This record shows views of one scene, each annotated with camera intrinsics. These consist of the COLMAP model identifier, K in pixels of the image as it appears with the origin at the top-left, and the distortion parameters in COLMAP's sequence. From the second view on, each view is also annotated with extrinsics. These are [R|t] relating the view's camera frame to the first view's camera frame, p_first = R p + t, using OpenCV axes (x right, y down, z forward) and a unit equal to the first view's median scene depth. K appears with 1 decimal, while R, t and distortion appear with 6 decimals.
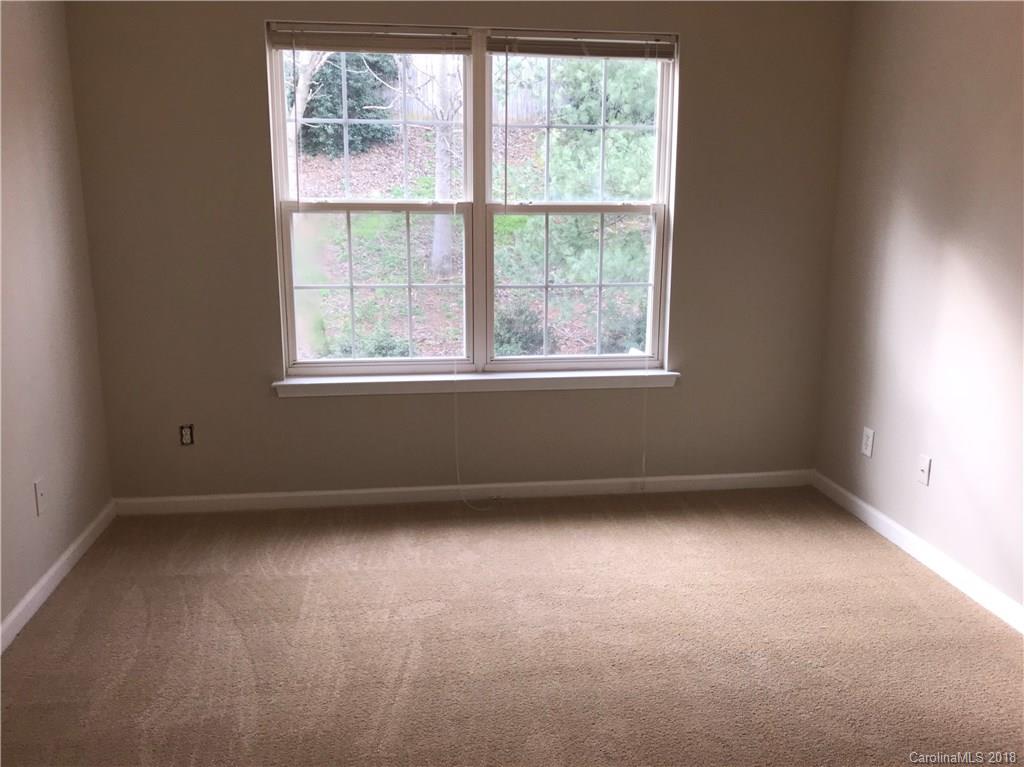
lens RADIAL K [[869.7, 0, 516.6], [0, 869.7, 389.1], [0, 0, 1]] dist [0.044676, -0.050246]
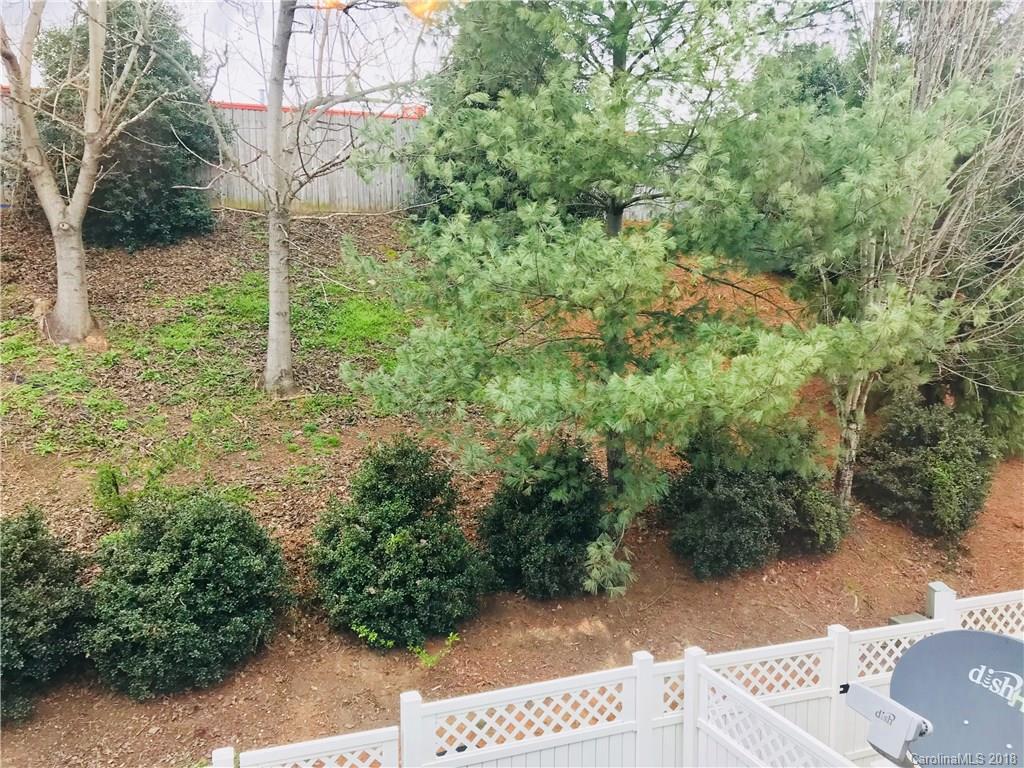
lens RADIAL K [[869.7, 0, 515.9], [0, 869.7, 375.8], [0, 0, 1]] dist [0.044676, -0.050246]
pose [[0.979425, -0.029712, 0.199609, -0.058029], [0.052745, 0.992410, -0.111086, -0.083628], [-0.194794, 0.119329, 0.973558, 0.318860]]
